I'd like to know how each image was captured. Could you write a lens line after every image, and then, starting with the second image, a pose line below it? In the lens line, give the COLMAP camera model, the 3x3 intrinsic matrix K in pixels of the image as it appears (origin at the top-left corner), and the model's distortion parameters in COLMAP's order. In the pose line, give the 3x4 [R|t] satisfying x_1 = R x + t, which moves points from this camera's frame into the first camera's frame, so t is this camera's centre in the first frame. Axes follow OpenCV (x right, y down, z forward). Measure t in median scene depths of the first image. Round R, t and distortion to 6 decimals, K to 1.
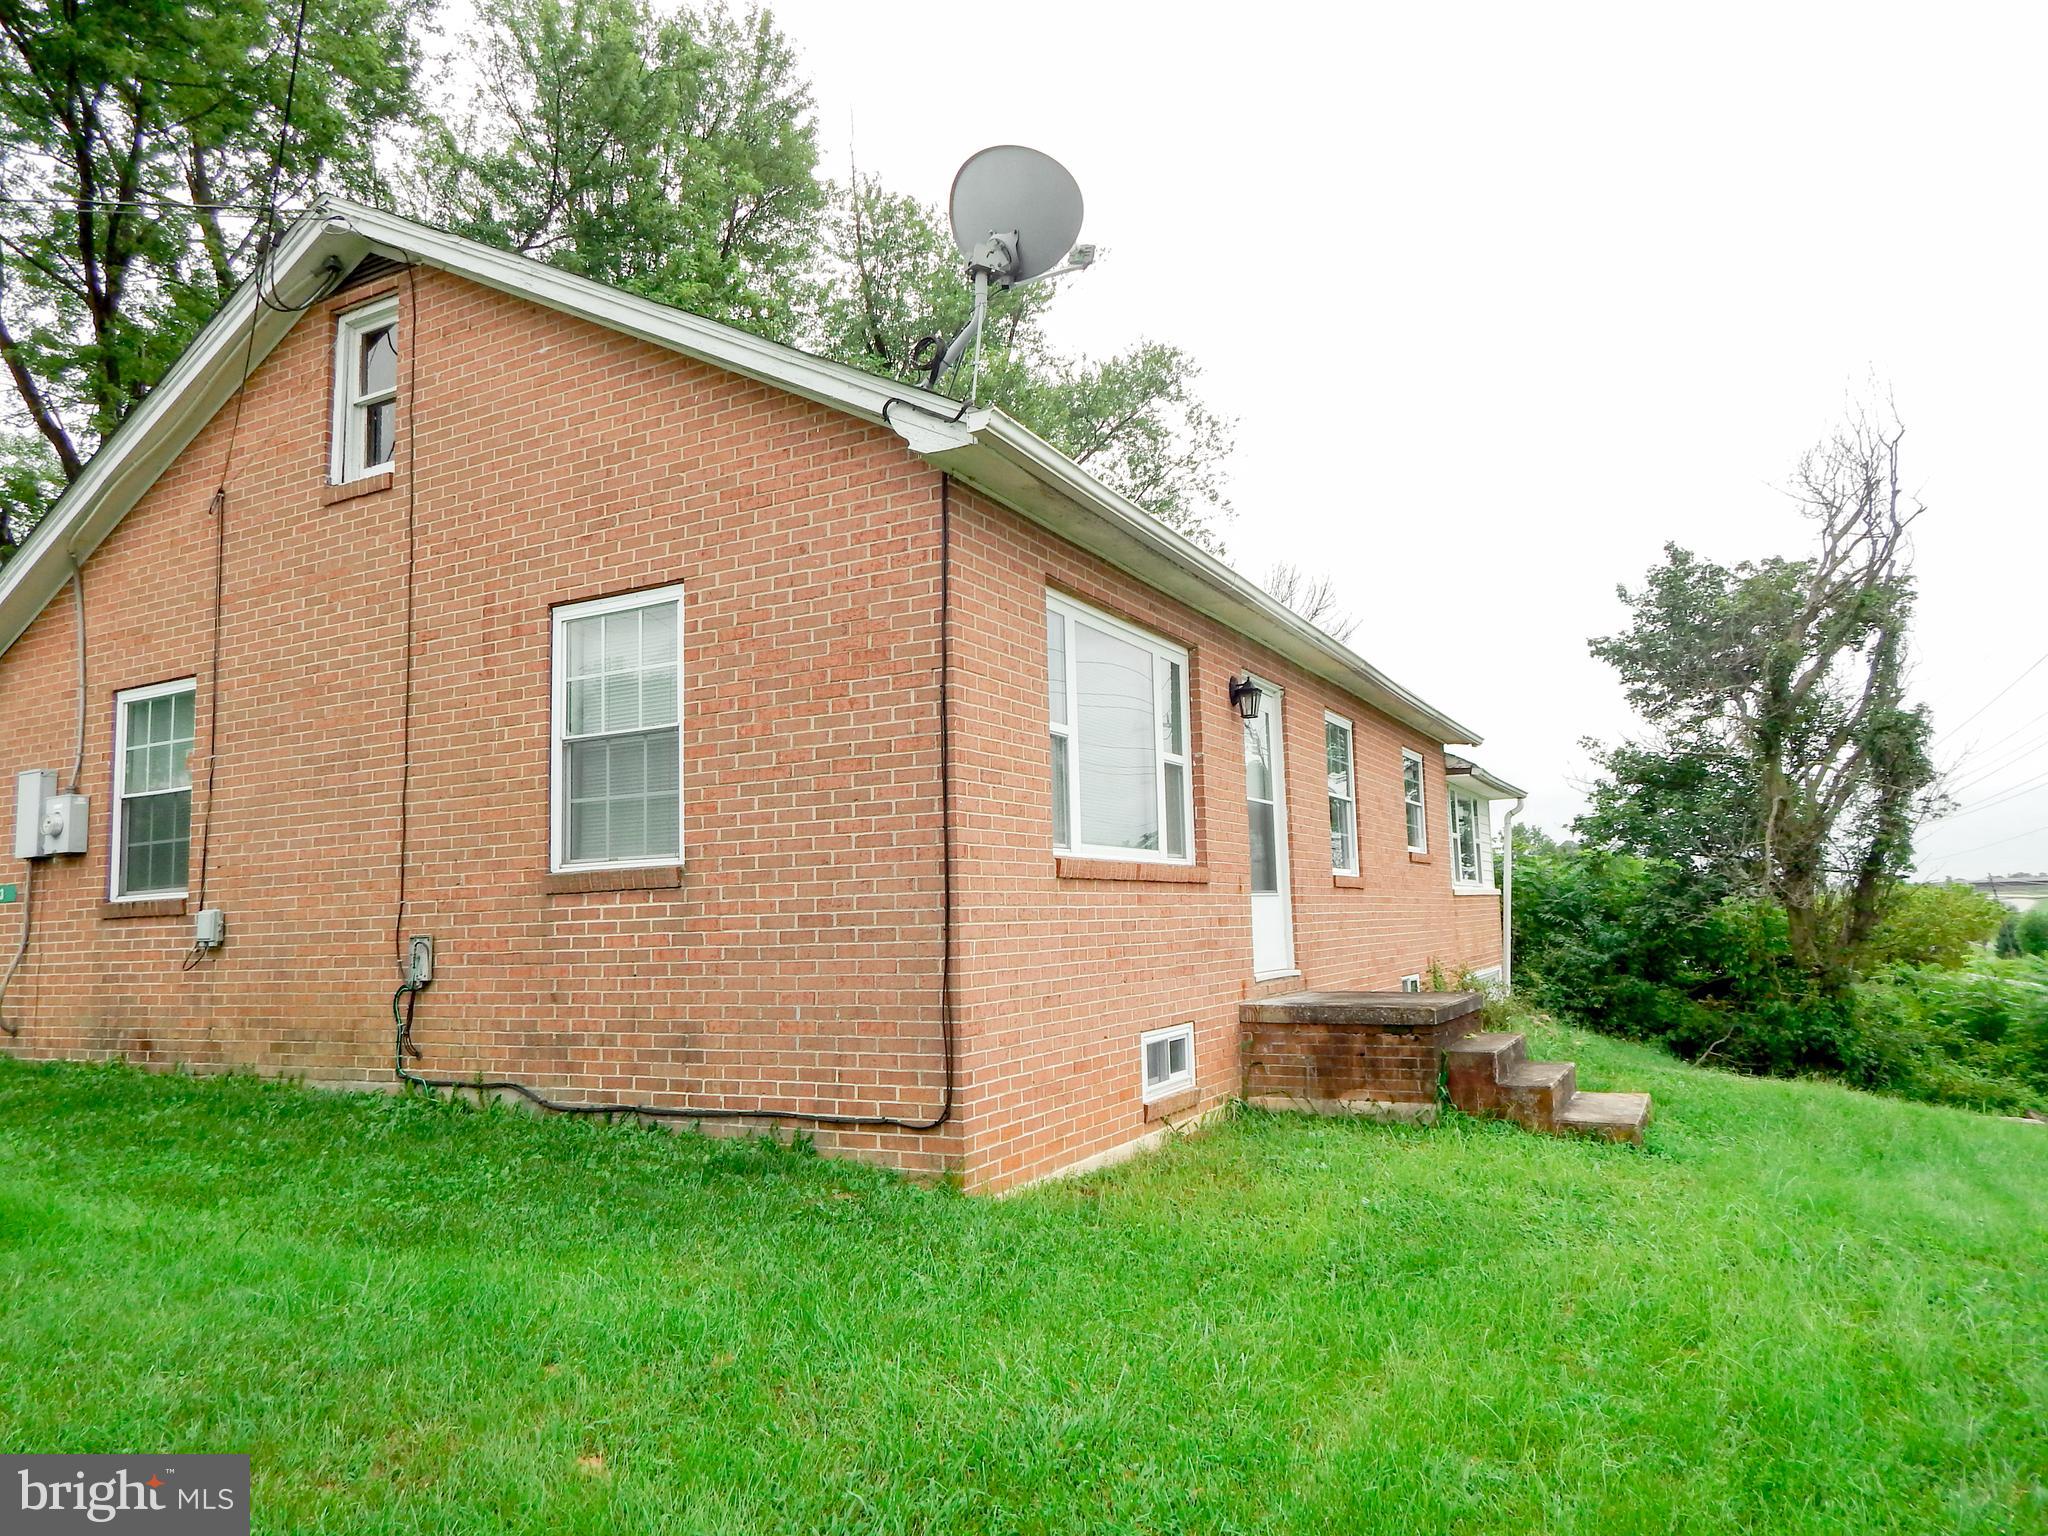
lens RADIAL K [[1348.3, 0, 1024.0], [0, 1348.3, 768.0], [0, 0, 1]] dist [-0.000851, -0.004736]
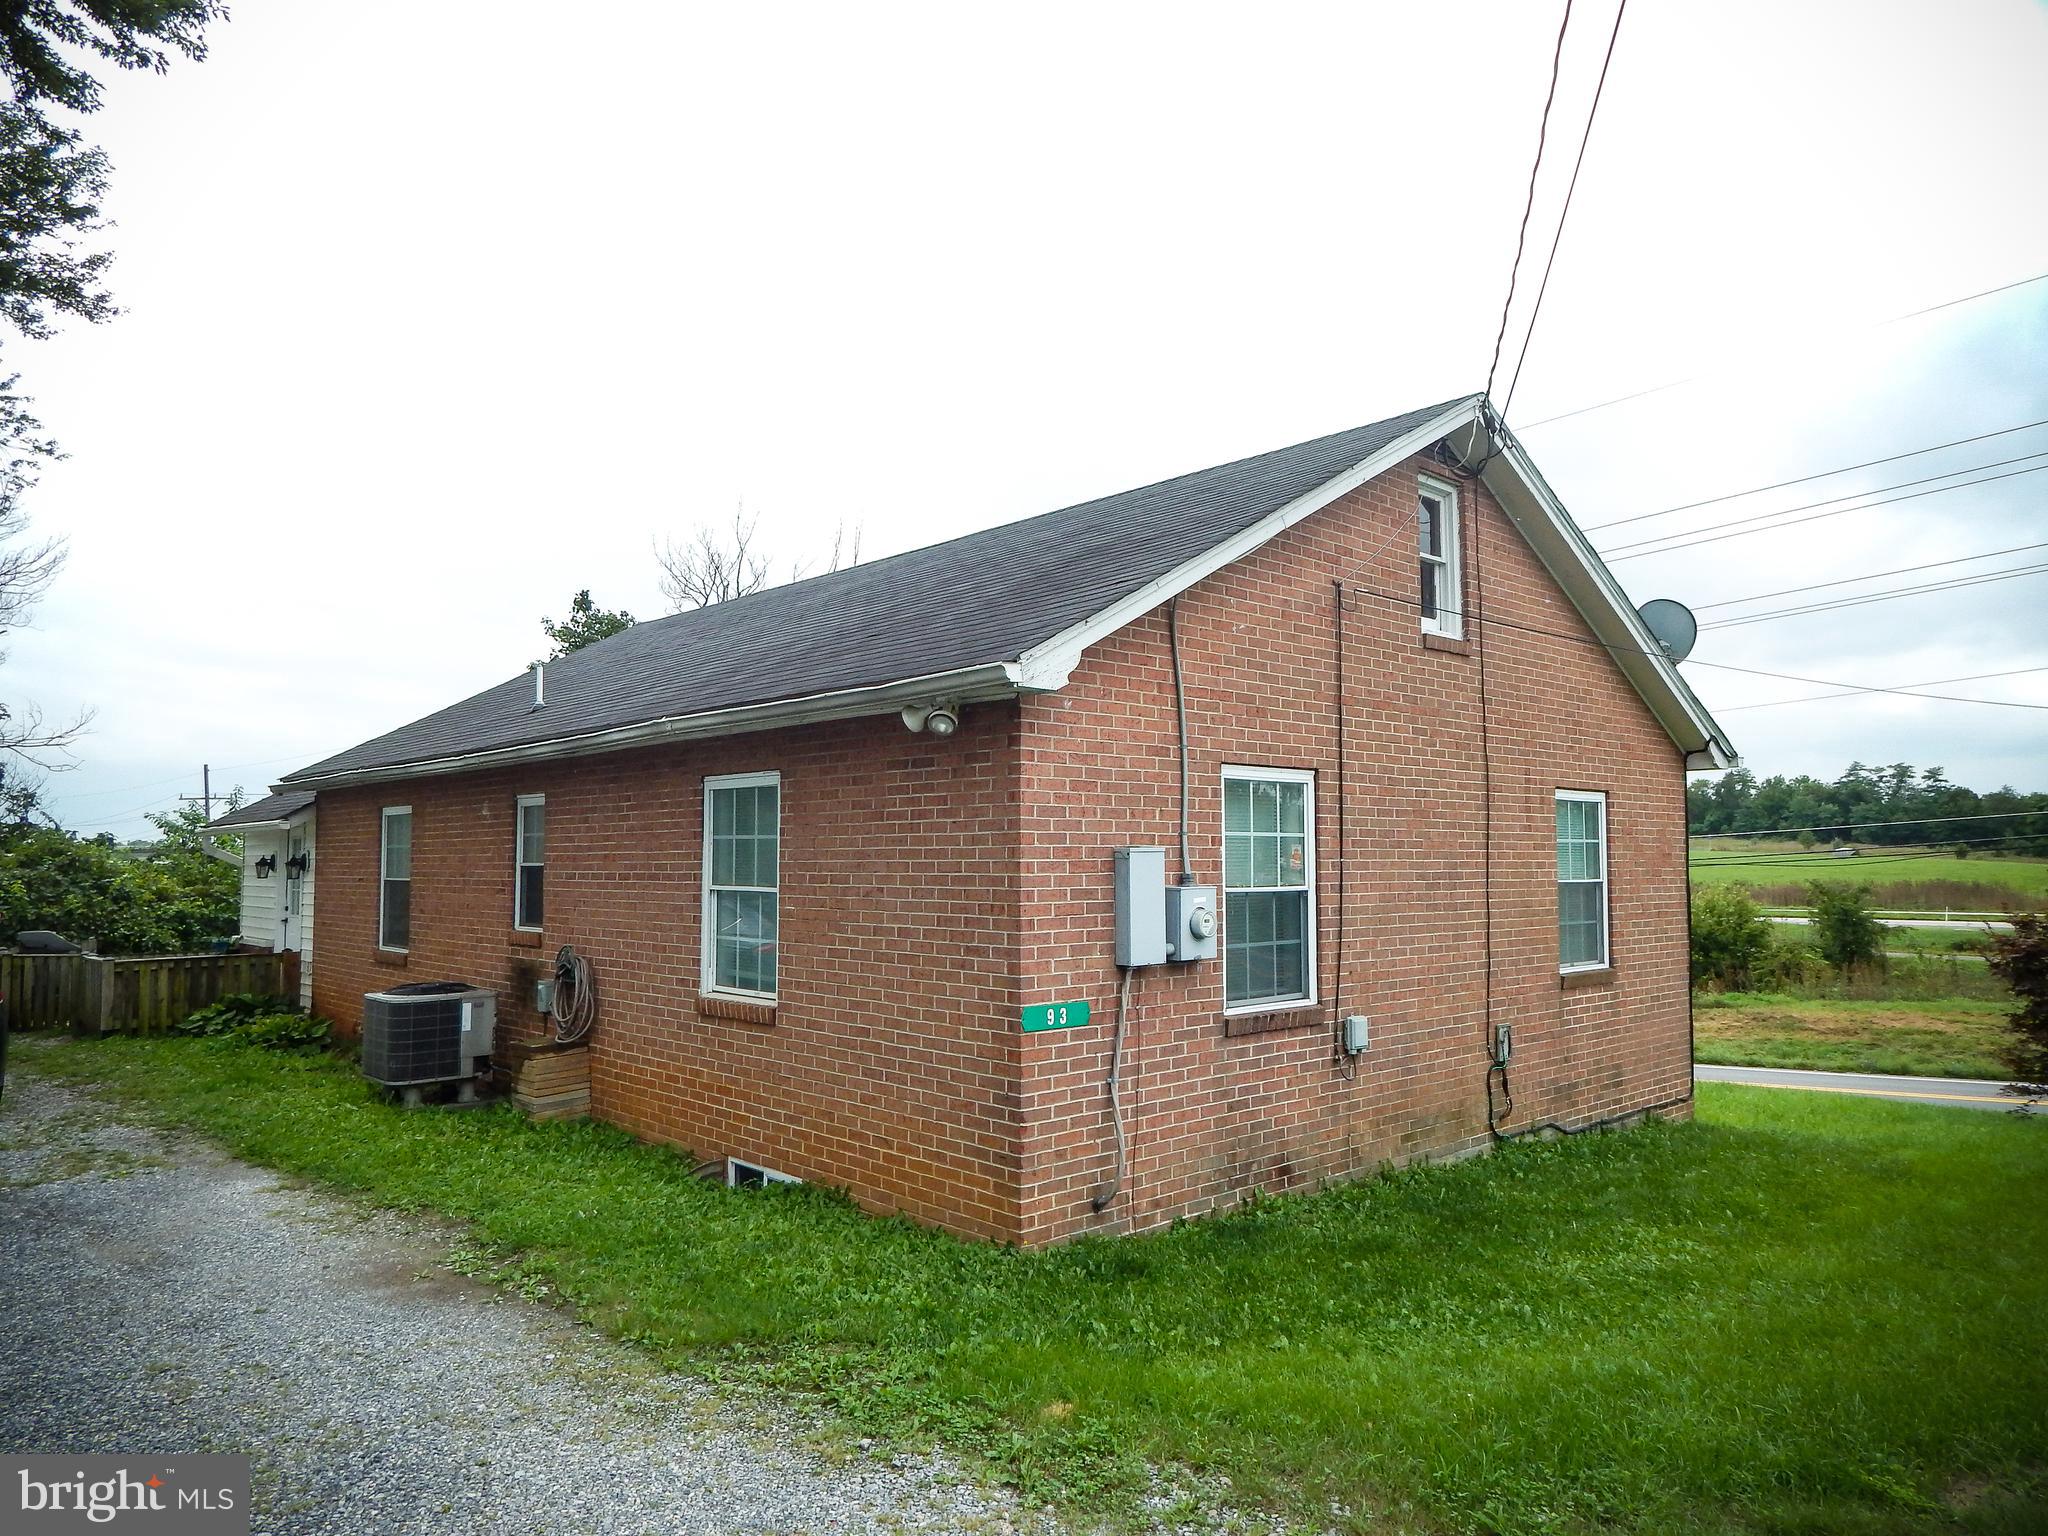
lens RADIAL K [[1348.3, 0, 1024.0], [0, 1348.3, 768.0], [0, 0, 1]] dist [-0.000851, -0.004736]
pose [[0.330187, 0.098219, 0.938792, -1.670709], [-0.120865, 0.990784, -0.061148, 0.013713], [-0.936146, -0.093276, 0.339015, 0.923470]]
